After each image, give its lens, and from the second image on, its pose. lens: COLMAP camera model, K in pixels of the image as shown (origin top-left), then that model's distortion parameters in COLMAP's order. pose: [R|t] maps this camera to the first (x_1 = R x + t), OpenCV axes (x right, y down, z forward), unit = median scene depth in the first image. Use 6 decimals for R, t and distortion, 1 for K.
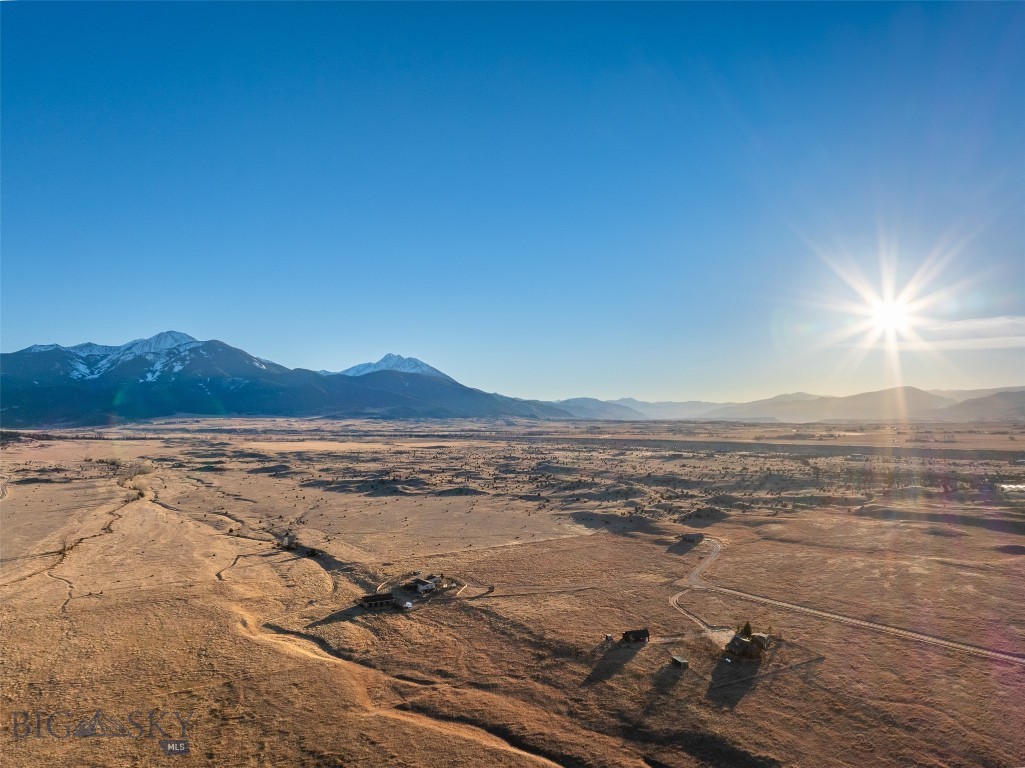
lens RADIAL K [[717.5, 0, 512.5], [0, 717.5, 384.0], [0, 0, 1]] dist [-0.027627, -0.021728]
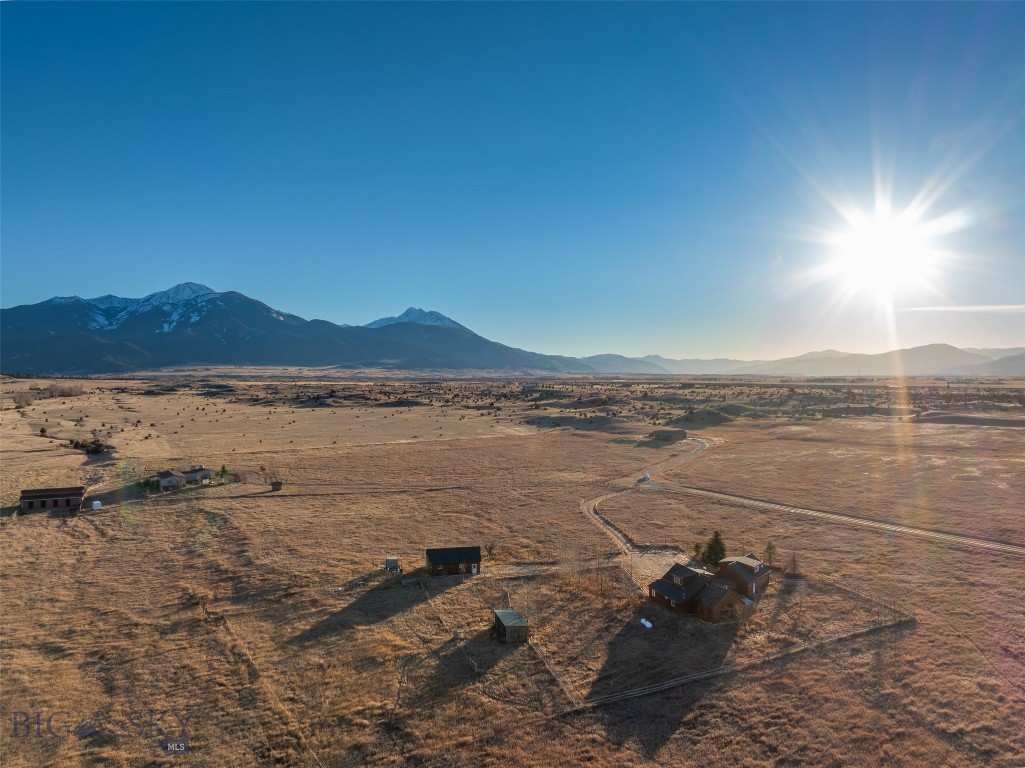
lens RADIAL K [[717.5, 0, 512.5], [0, 717.5, 384.0], [0, 0, 1]] dist [-0.027627, -0.021728]
pose [[0.999360, 0.004793, -0.035443, 0.121520], [-0.002676, 0.998222, 0.059551, 0.120062], [0.035665, -0.059418, 0.997596, 0.314528]]
